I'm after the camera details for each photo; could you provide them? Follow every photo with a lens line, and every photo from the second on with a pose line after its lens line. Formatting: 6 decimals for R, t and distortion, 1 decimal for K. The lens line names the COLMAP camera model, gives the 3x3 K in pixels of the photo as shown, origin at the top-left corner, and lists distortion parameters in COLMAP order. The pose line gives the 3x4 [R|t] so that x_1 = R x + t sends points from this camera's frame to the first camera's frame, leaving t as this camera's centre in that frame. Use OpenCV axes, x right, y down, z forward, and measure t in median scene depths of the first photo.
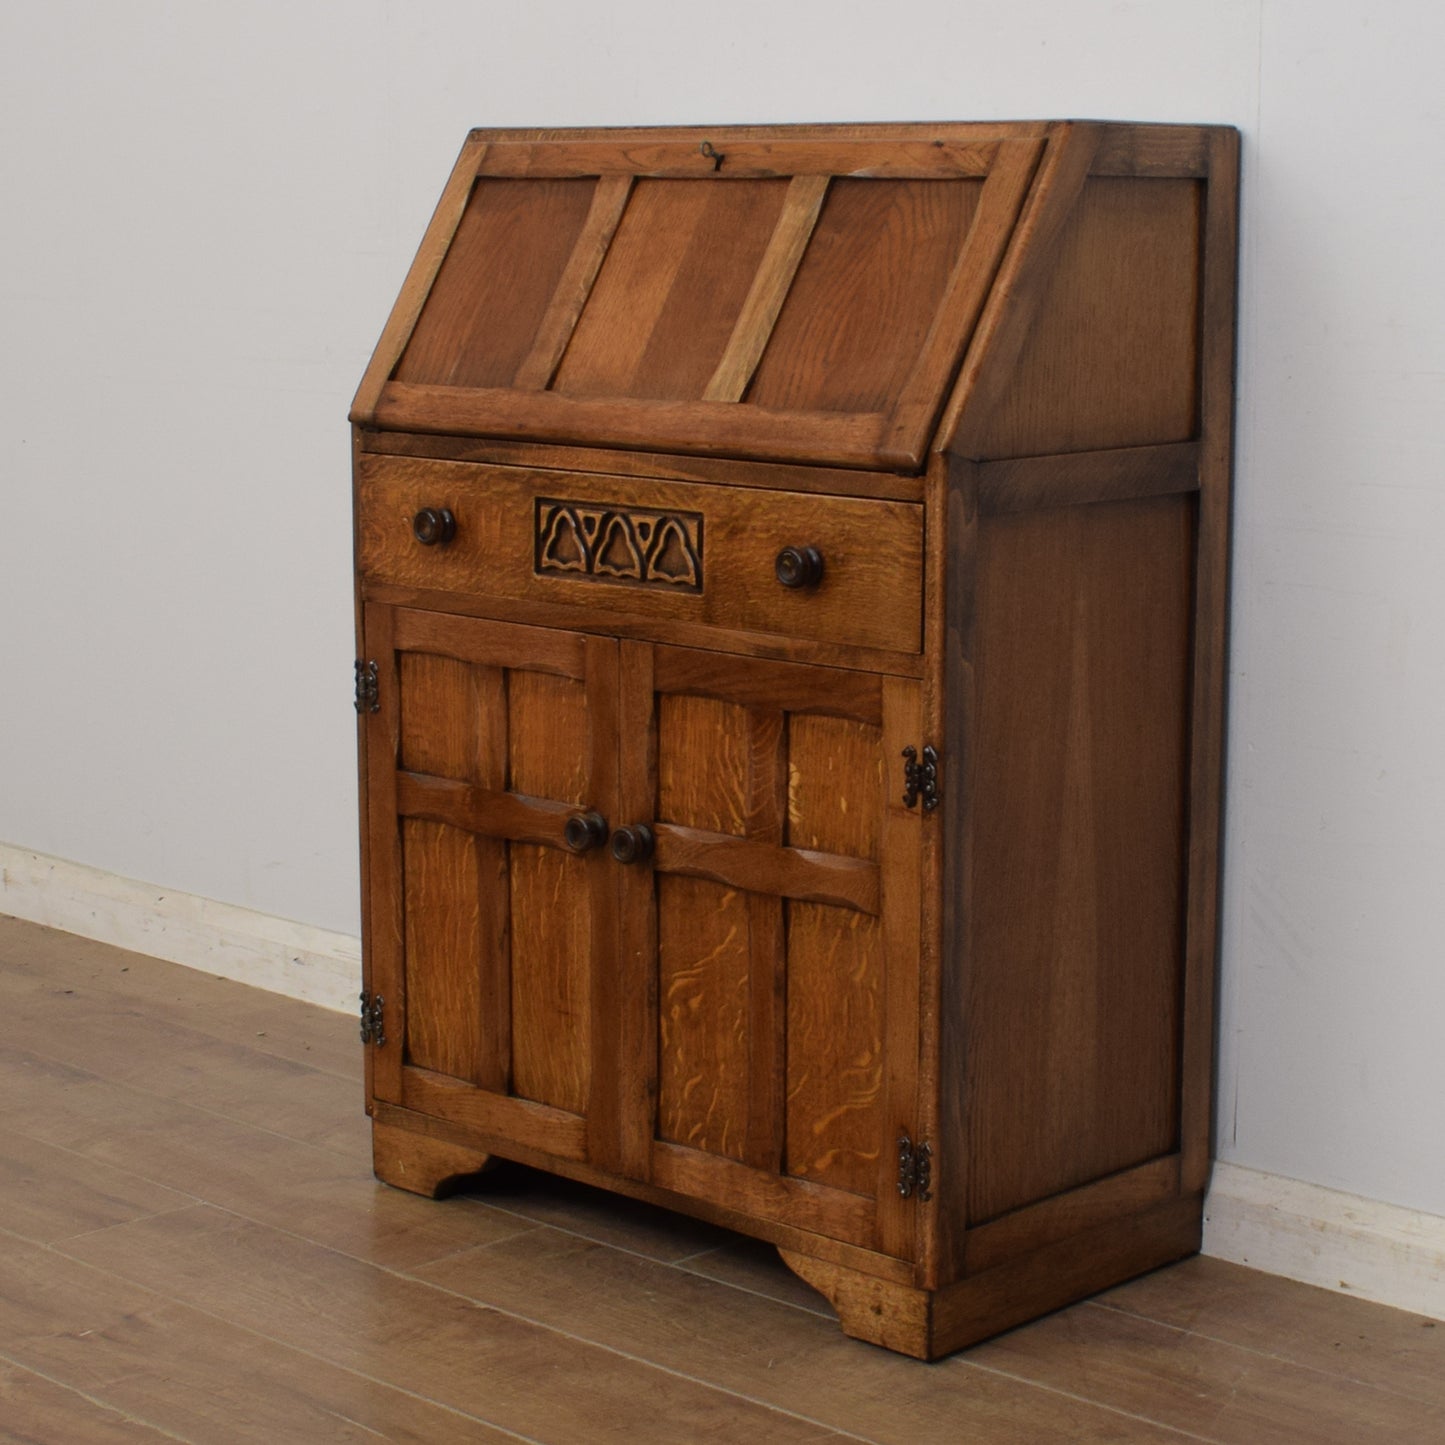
lens RADIAL K [[3117.1, 0, 775.9], [0, 3117.1, 740.5], [0, 0, 1]] dist [-0.075310, -0.080900]
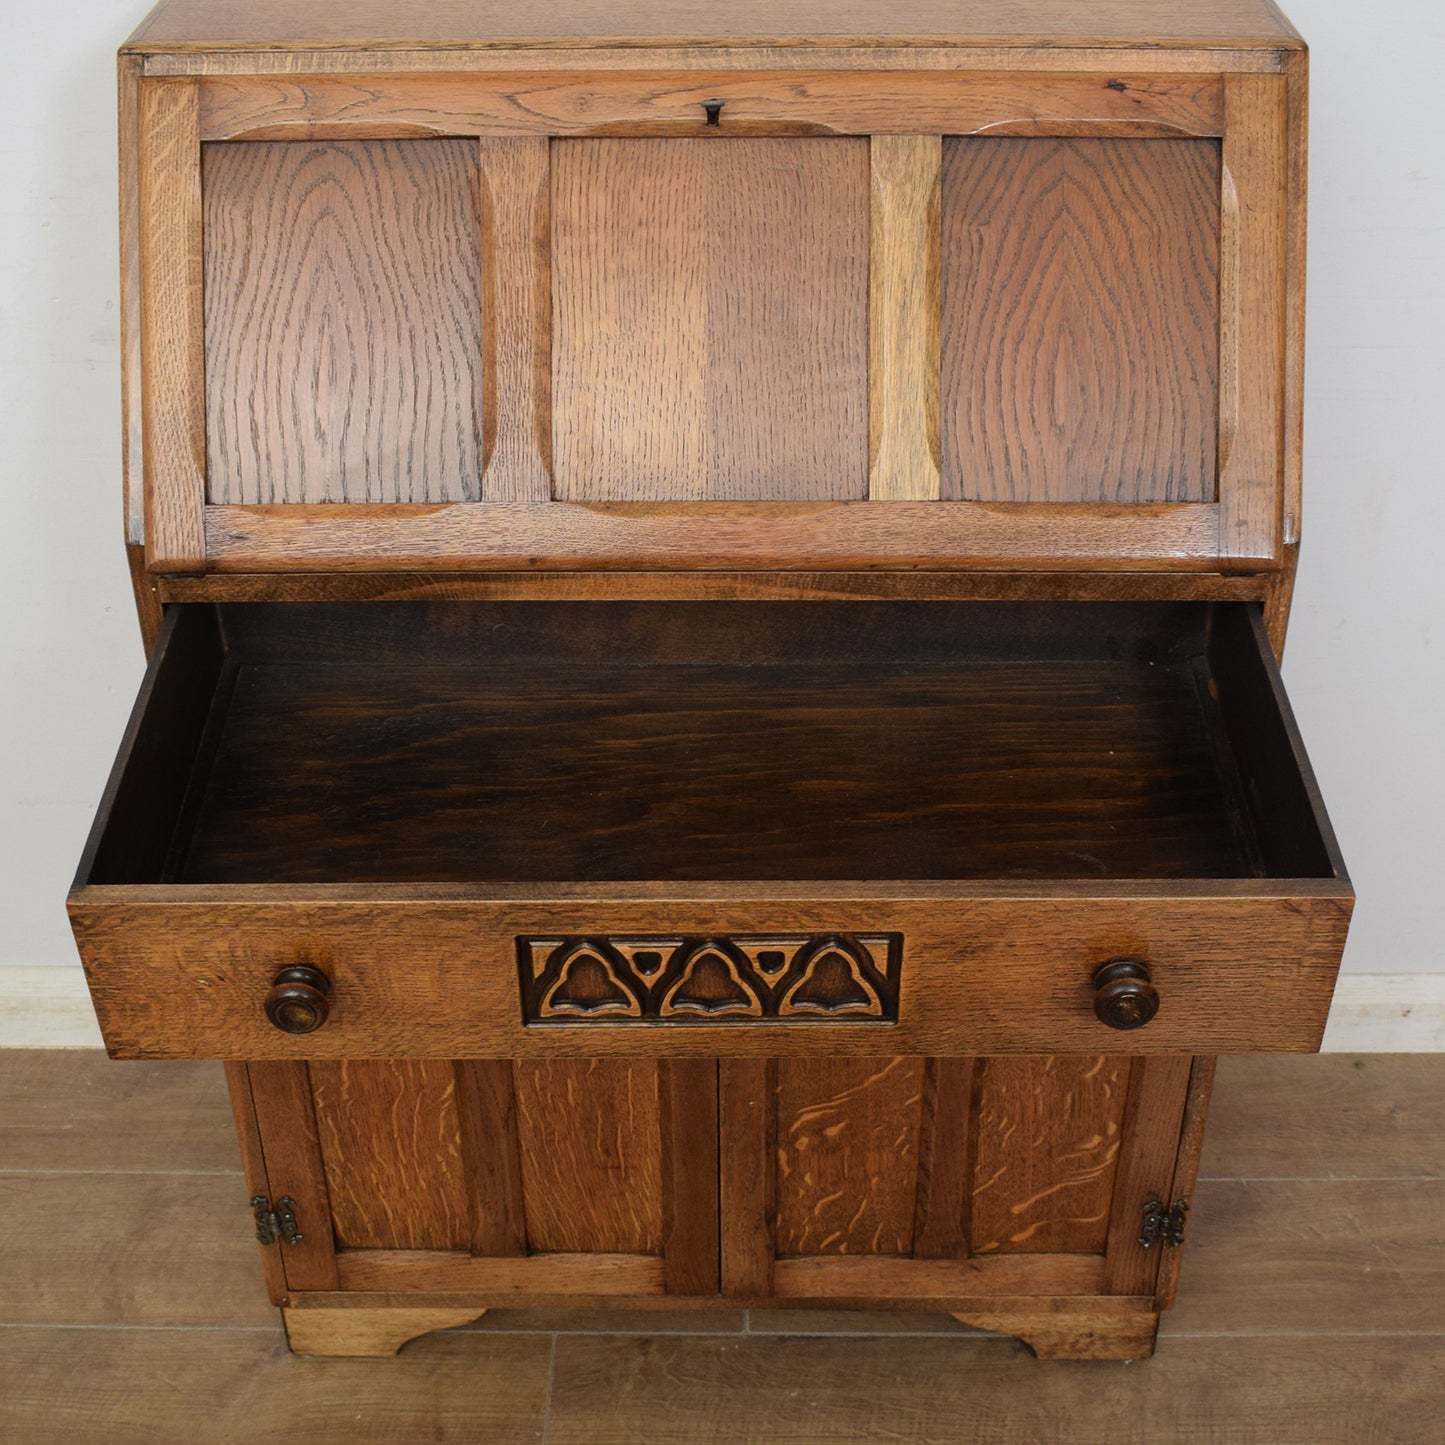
lens RADIAL K [[2156.9, 0, 717.4], [0, 2156.9, 855.3], [0, 0, 1]] dist [-0.082211, -0.019180]
pose [[0.742947, -0.402879, 0.534526, -0.338574], [0.127539, 0.869150, 0.477821, -0.271374], [-0.657087, -0.286823, 0.697115, 0.631477]]
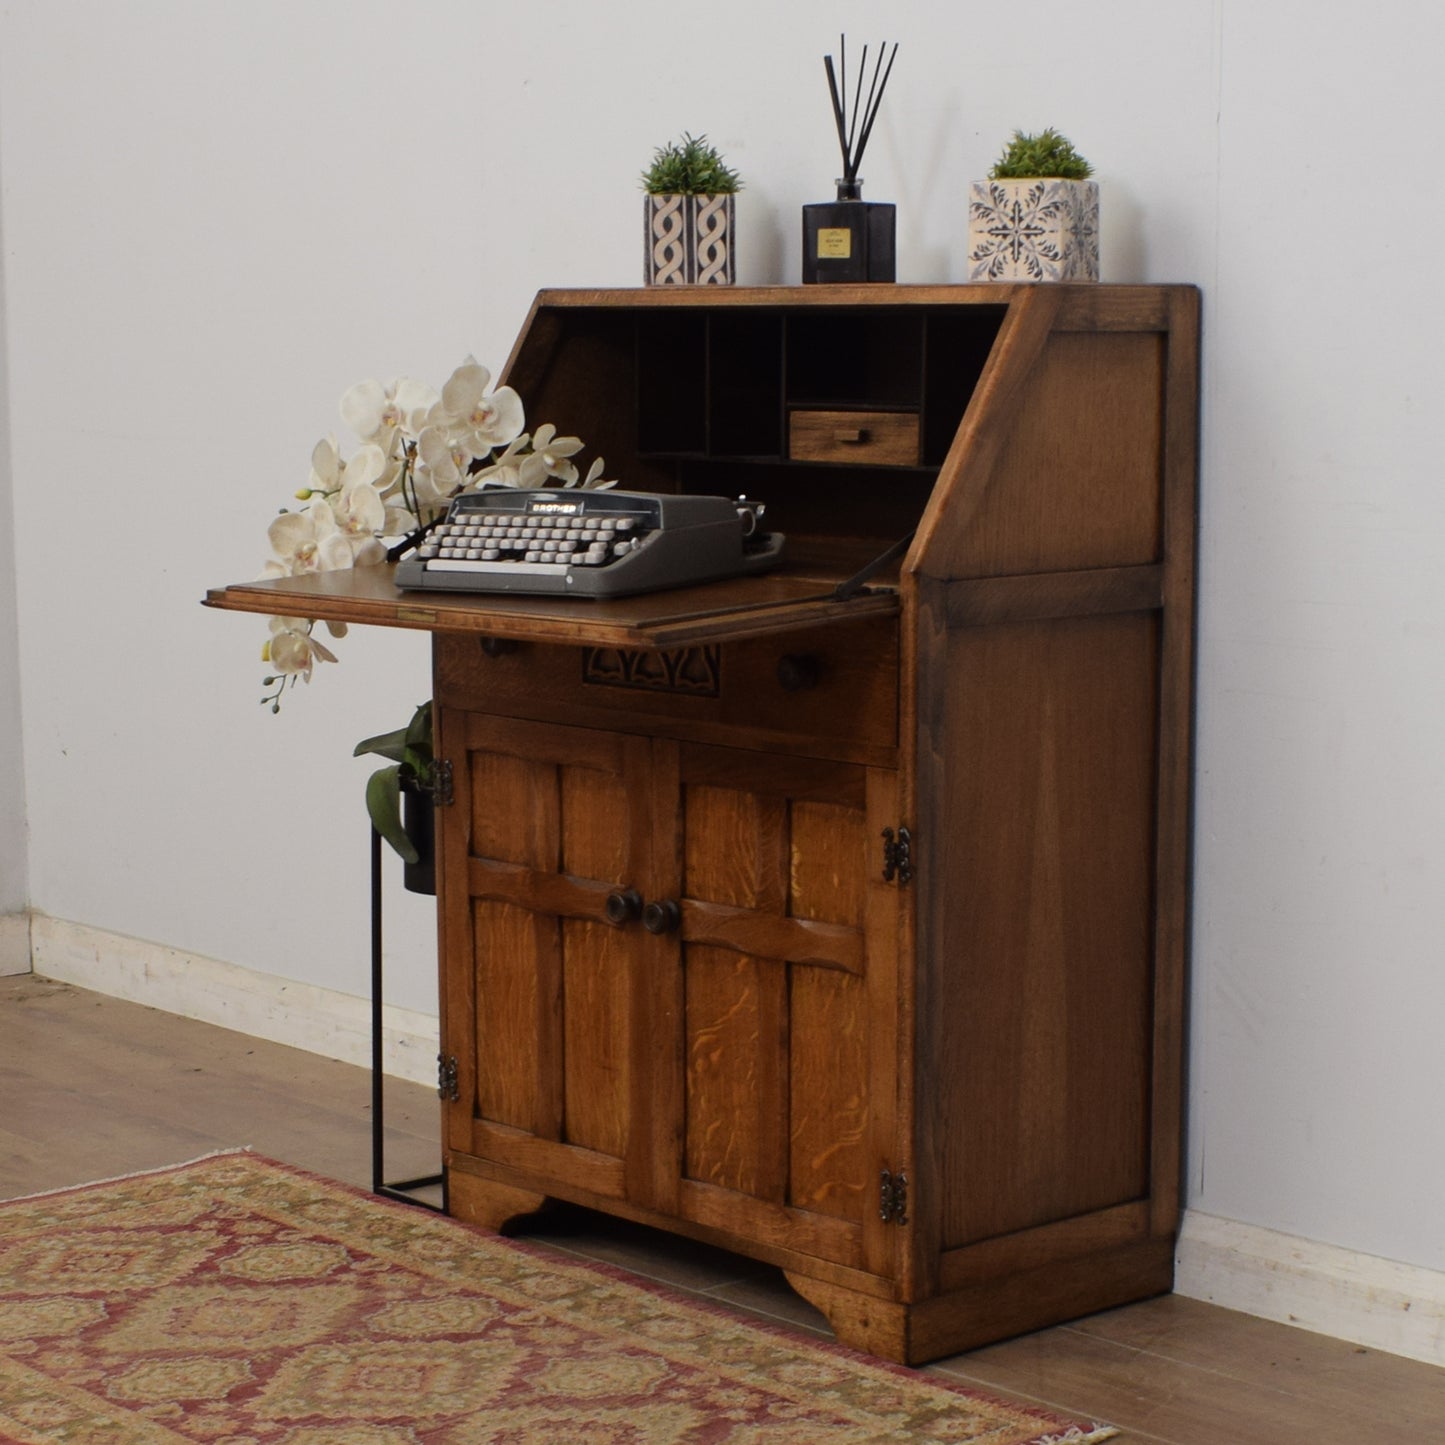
lens RADIAL K [[3317.9, 0, 682.8], [0, 3317.9, 918.0], [0, 0, 1]] dist [-0.061287, -0.227633]
pose [[0.995077, 0.008743, -0.098720, 0.082292], [-0.008278, 0.999953, 0.005114, 0.027449], [0.098760, -0.004271, 0.995102, -0.213094]]
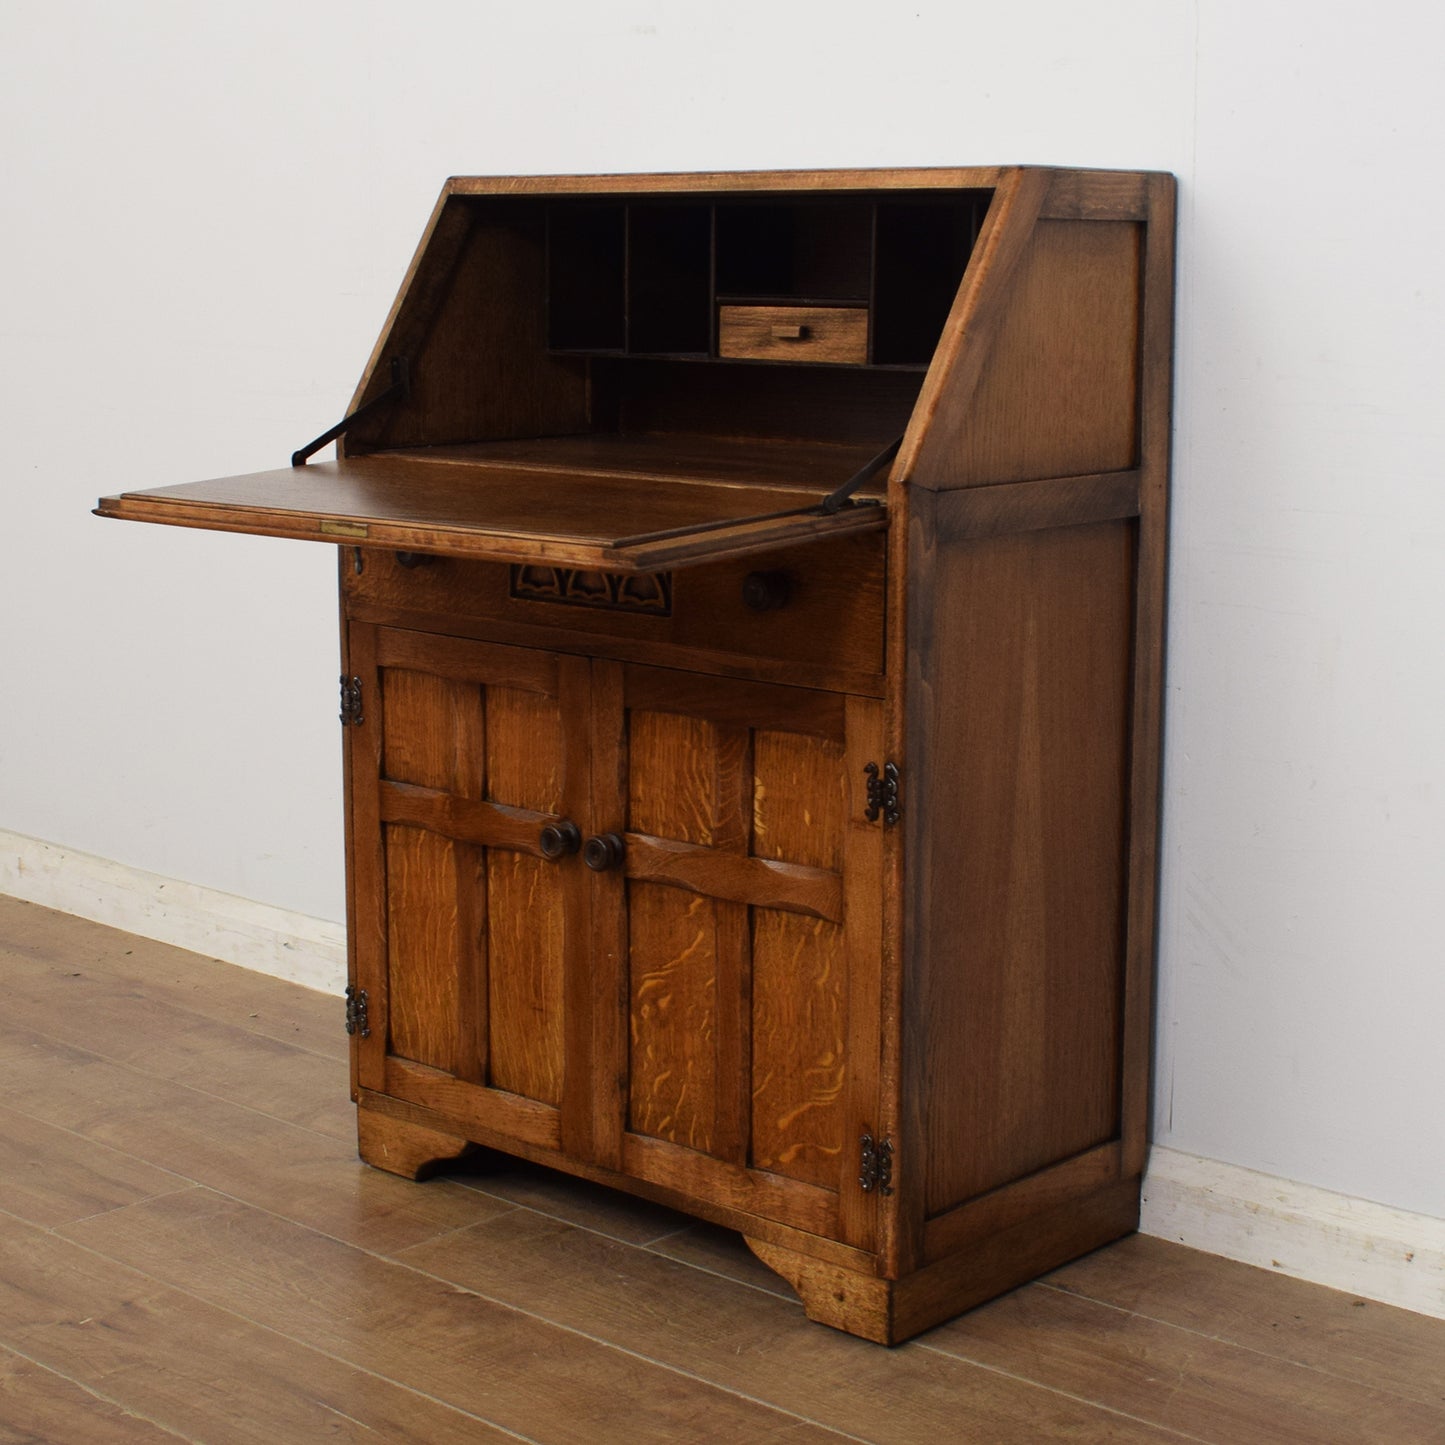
lens RADIAL K [[2662.4, 0, 730.9], [0, 2662.4, 678.9], [0, 0, 1]] dist [-0.089835, 0.009759]
pose [[0.999919, -0.003243, 0.012268, -0.014054], [0.003393, 0.999920, -0.012195, -0.014451], [-0.012228, 0.012235, 0.999850, 0.098849]]
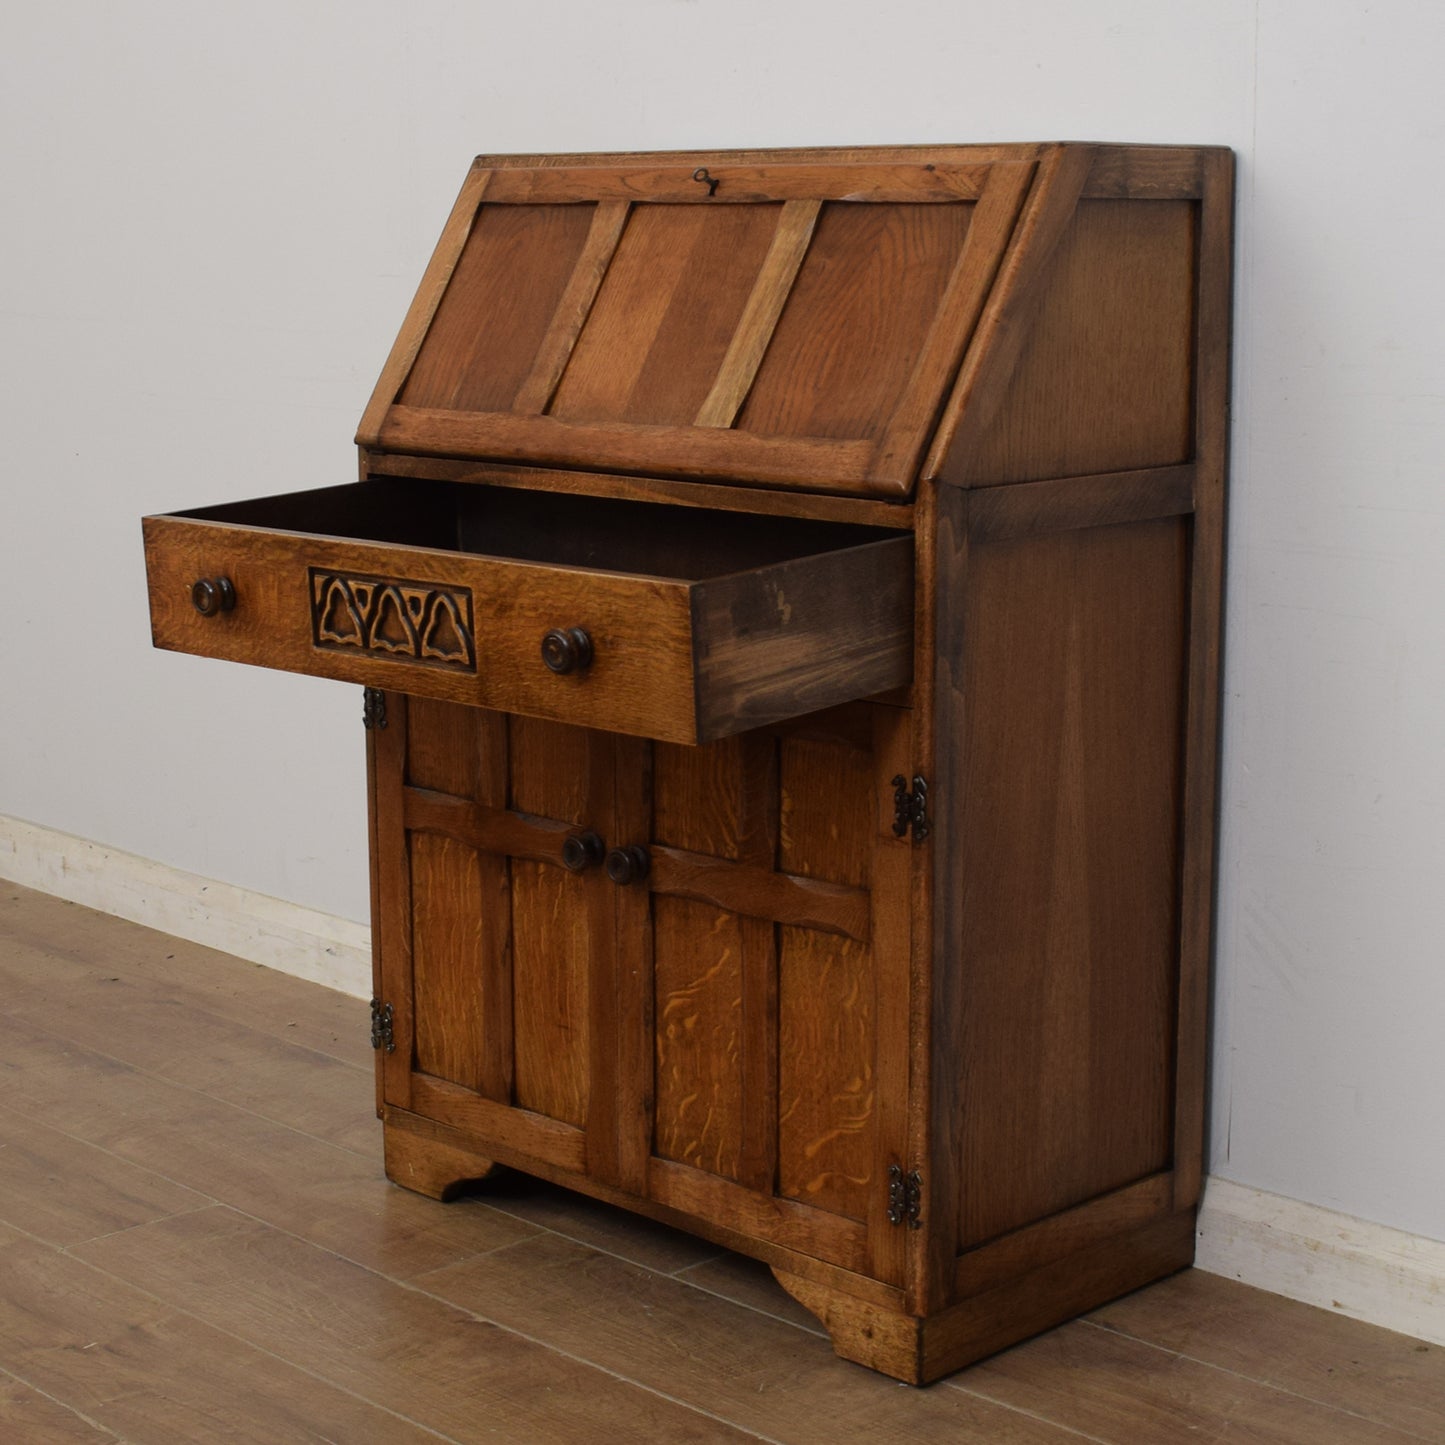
lens RADIAL K [[2757.9, 0, 691.1], [0, 2757.9, 717.9], [0, 0, 1]] dist [-0.086070, 0.009177]
pose [[0.998821, 0.000057, -0.048550, 0.017826], [0.000397, 0.999956, 0.009344, -0.022872], [0.048548, -0.009352, 0.998777, 0.110861]]
